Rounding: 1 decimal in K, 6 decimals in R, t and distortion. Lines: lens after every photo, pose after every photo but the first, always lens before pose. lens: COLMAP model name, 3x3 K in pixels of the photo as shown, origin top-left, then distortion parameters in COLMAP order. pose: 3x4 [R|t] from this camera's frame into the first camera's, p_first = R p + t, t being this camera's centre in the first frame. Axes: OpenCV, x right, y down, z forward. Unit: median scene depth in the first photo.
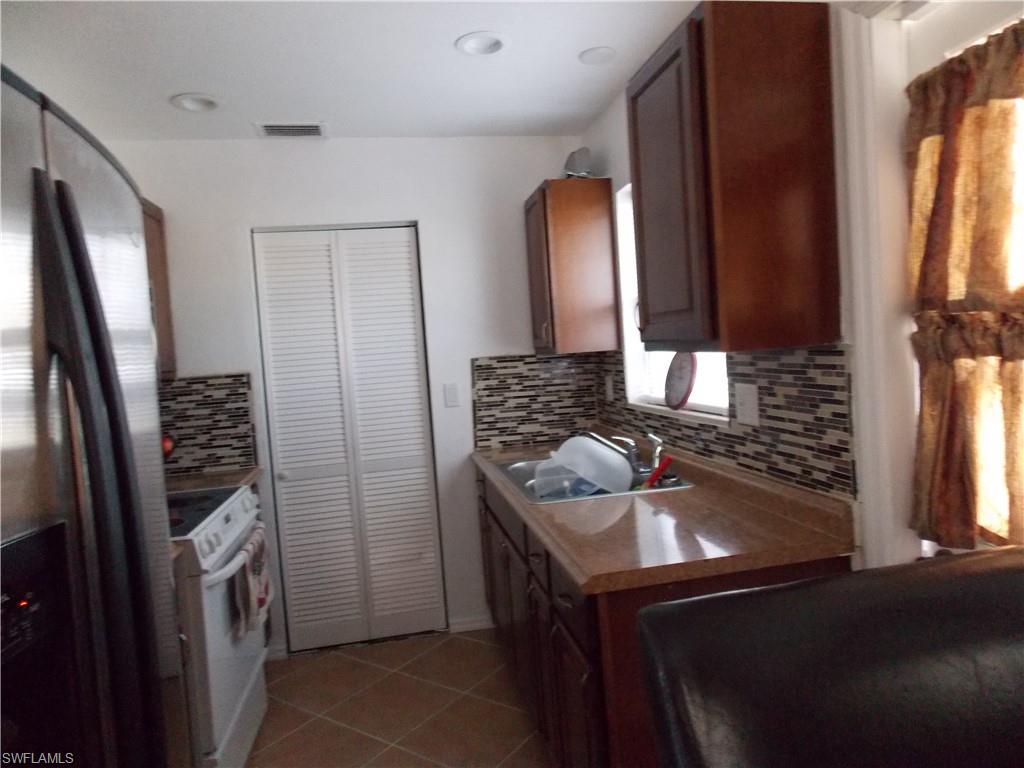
lens RADIAL K [[670.3, 0, 518.7], [0, 670.3, 382.0], [0, 0, 1]] dist [-0.006006, -0.001115]
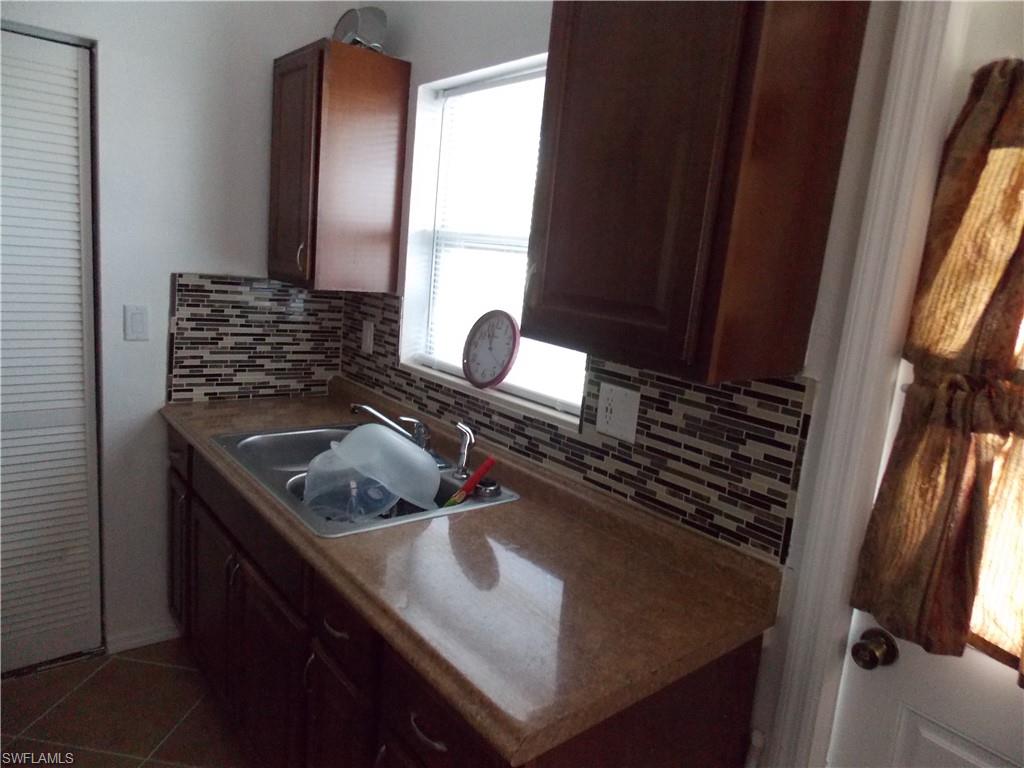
lens RADIAL K [[670.3, 0, 518.7], [0, 670.3, 382.0], [0, 0, 1]] dist [-0.006006, -0.001115]
pose [[0.867208, 0.062502, 0.494009, -0.131128], [-0.129351, 0.986310, 0.102282, -0.056911], [-0.480853, -0.152601, 0.863420, 0.306792]]
